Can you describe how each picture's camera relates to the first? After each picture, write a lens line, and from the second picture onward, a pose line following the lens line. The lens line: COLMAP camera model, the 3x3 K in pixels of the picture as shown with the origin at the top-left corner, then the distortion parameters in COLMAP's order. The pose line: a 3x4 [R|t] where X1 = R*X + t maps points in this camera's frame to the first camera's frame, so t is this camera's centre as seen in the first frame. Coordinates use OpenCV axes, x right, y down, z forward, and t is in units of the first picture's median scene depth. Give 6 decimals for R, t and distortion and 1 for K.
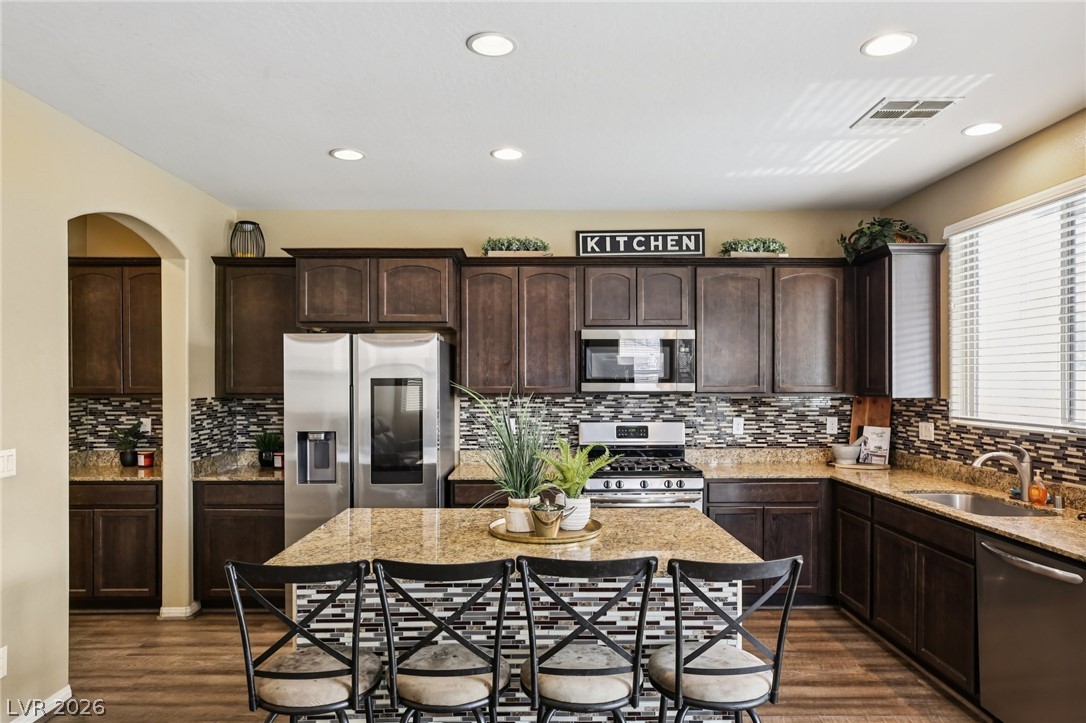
lens RADIAL K [[669.3, 0, 534.0], [0, 669.3, 390.9], [0, 0, 1]] dist [-0.002303, 0.000059]
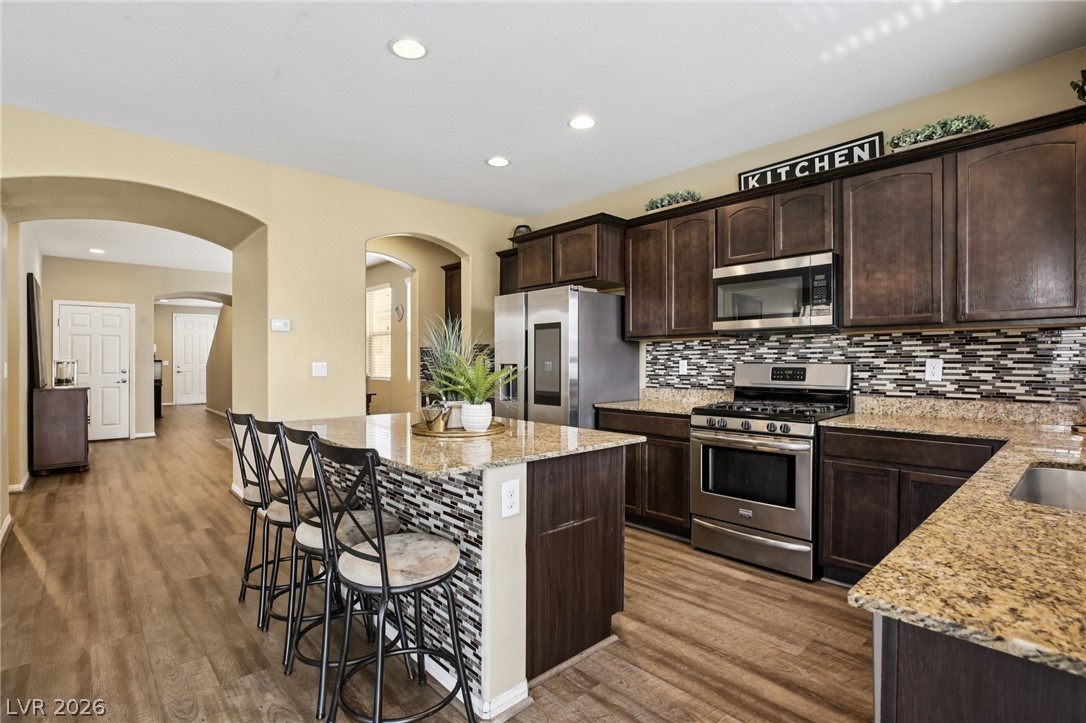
lens RADIAL K [[513.8, 0, 546.0], [0, 513.8, 359.4], [0, 0, 1]] dist [-0.020065, 0.000783]
pose [[0.678523, 0.000467, -0.734579, 0.457856], [-0.008563, 0.999937, -0.007274, 0.051143], [0.734529, 0.011226, 0.678484, 0.285222]]
